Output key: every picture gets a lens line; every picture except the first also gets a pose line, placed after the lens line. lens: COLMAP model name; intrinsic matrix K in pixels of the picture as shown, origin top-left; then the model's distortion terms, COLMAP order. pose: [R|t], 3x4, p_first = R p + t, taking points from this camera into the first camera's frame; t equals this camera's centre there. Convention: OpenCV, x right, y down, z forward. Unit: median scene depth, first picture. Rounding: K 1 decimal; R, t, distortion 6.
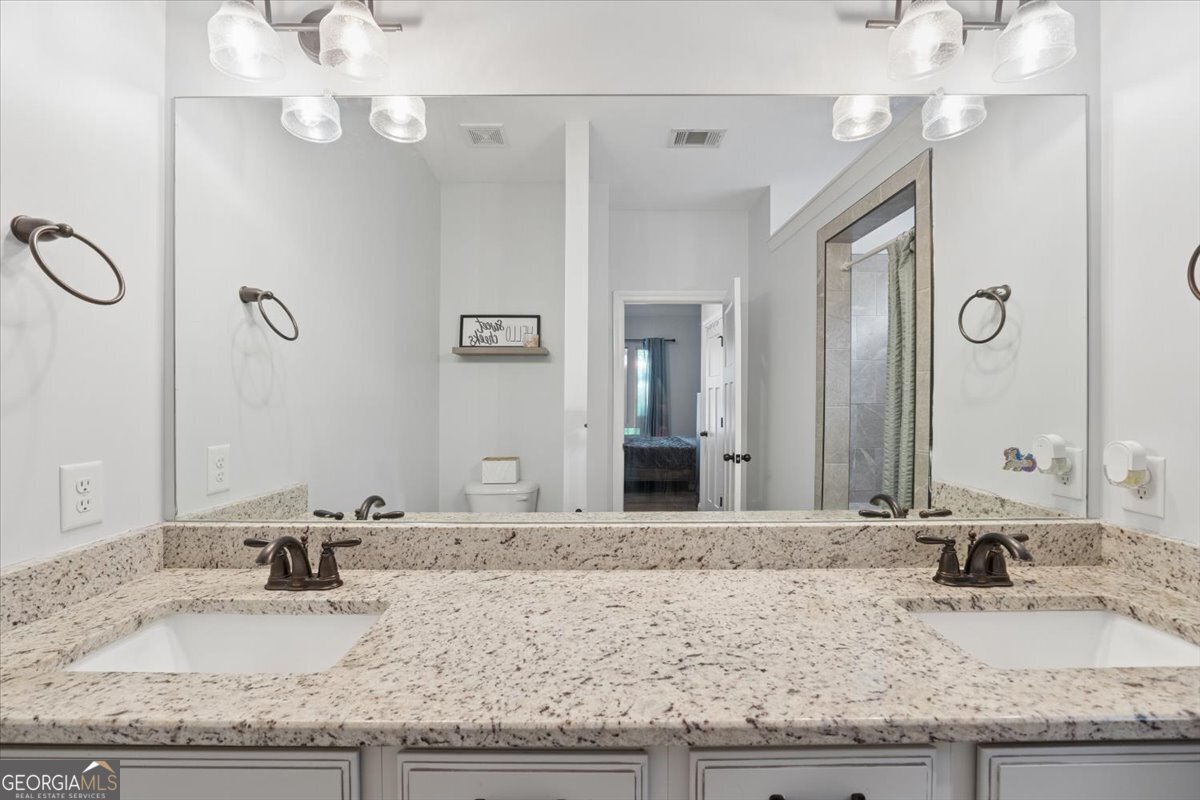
lens RADIAL K [[497.5, 0, 590.9], [0, 497.5, 394.9], [0, 0, 1]] dist [-0.012167, -0.000067]
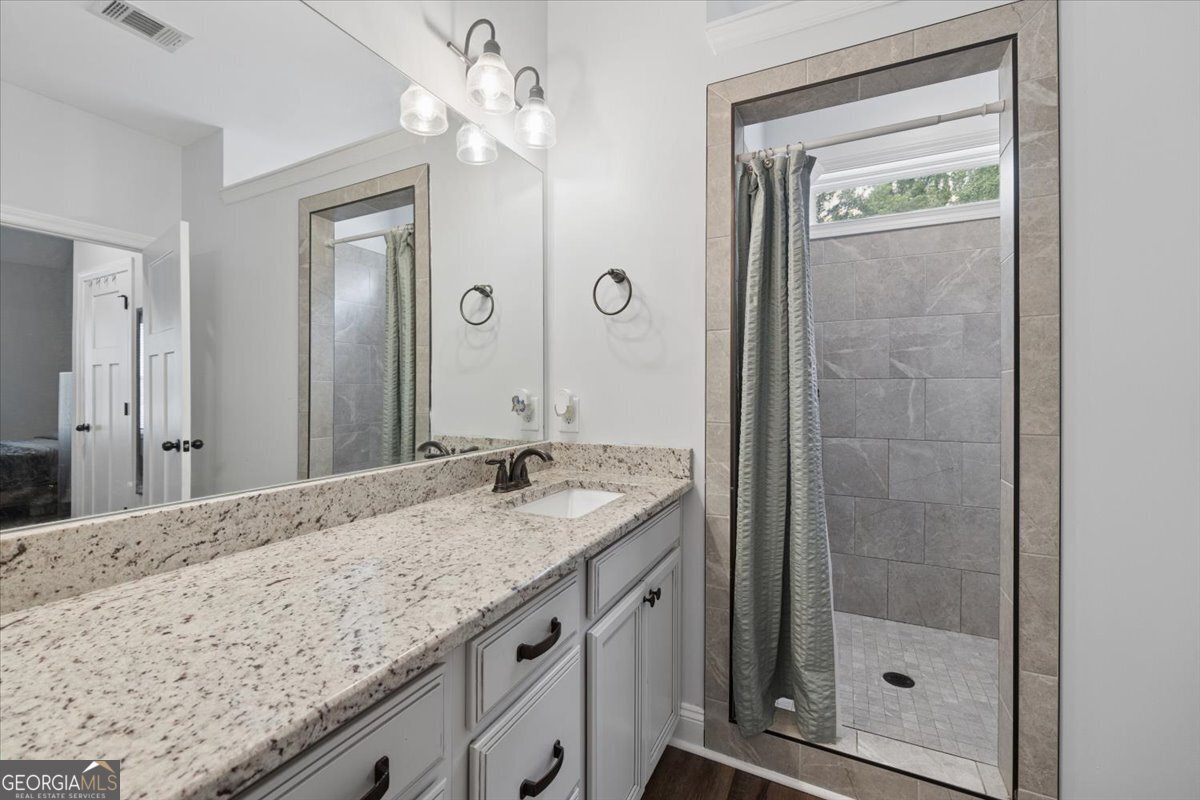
lens RADIAL K [[490.2, 0, 600.2], [0, 490.2, 385.6], [0, 0, 1]] dist [-0.020220, -0.000030]
pose [[0.446308, 0.006407, 0.894856, -0.347468], [-0.007692, 0.999965, -0.003323, 0.085835], [-0.894846, -0.005400, 0.446342, 0.146276]]
